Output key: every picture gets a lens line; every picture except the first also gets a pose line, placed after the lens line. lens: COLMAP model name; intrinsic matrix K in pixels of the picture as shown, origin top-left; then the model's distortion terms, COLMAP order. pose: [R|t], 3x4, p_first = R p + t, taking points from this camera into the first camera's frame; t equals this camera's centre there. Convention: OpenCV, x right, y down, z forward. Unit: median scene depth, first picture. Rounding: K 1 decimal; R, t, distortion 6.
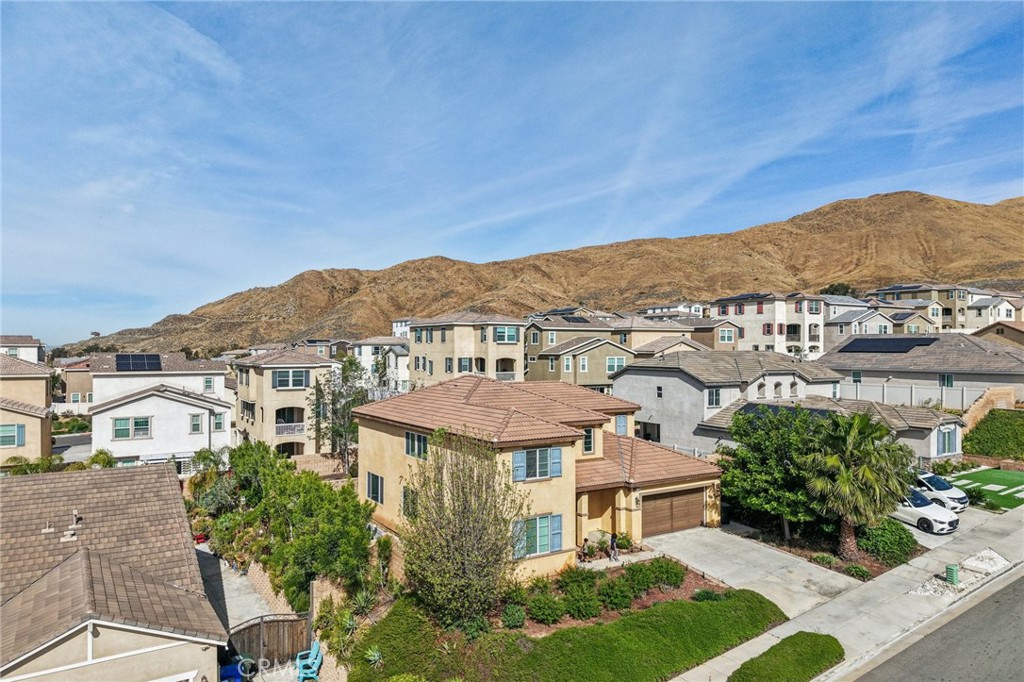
lens RADIAL K [[687.9, 0, 518.8], [0, 687.9, 340.3], [0, 0, 1]] dist [0.030831, -0.007188]
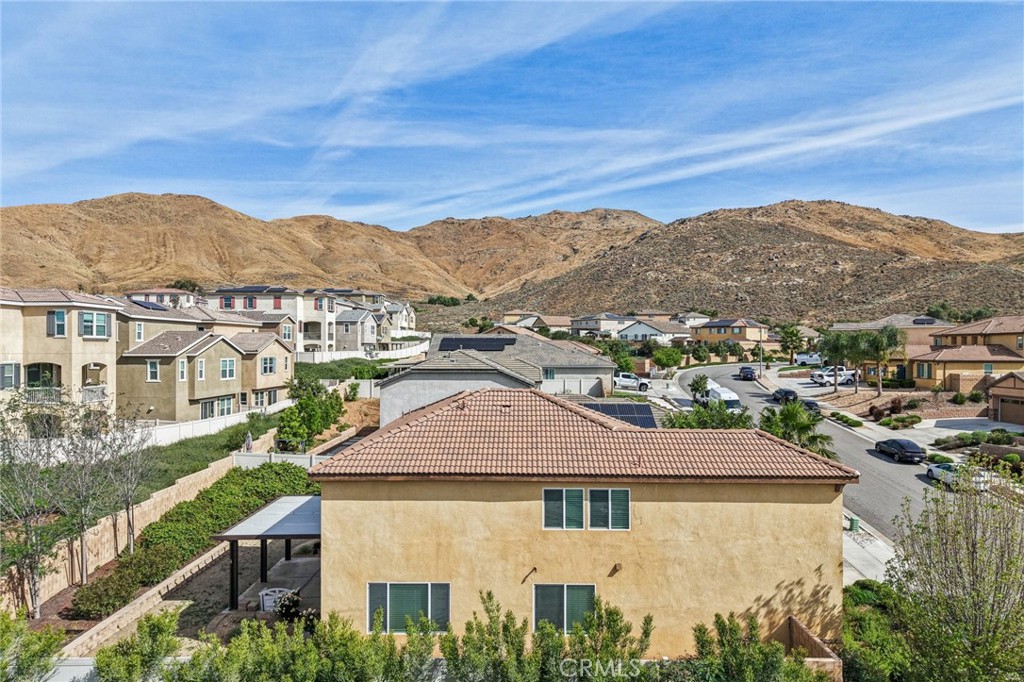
lens RADIAL K [[687.3, 0, 513.2], [0, 687.3, 346.3], [0, 0, 1]] dist [0.009705, -0.004665]
pose [[0.564672, 0.000710, 0.825315, -0.303002], [-0.009080, 0.999944, 0.005352, 0.003942], [-0.825265, -0.010516, 0.564647, 0.320582]]
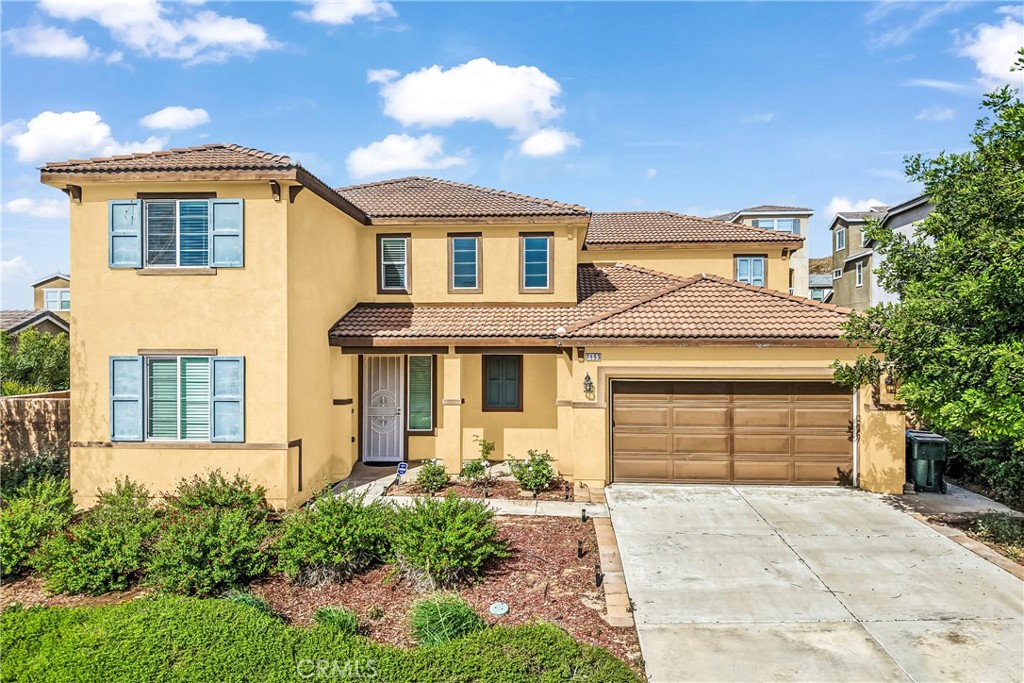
lens RADIAL K [[687.3, 0, 513.2], [0, 687.3, 346.8], [0, 0, 1]] dist [0.009705, -0.004665]
pose [[0.797101, -0.005399, -0.603821, 0.173170], [0.009133, 0.999953, 0.003115, 0.095058], [0.603776, -0.007997, 0.797114, 0.295586]]
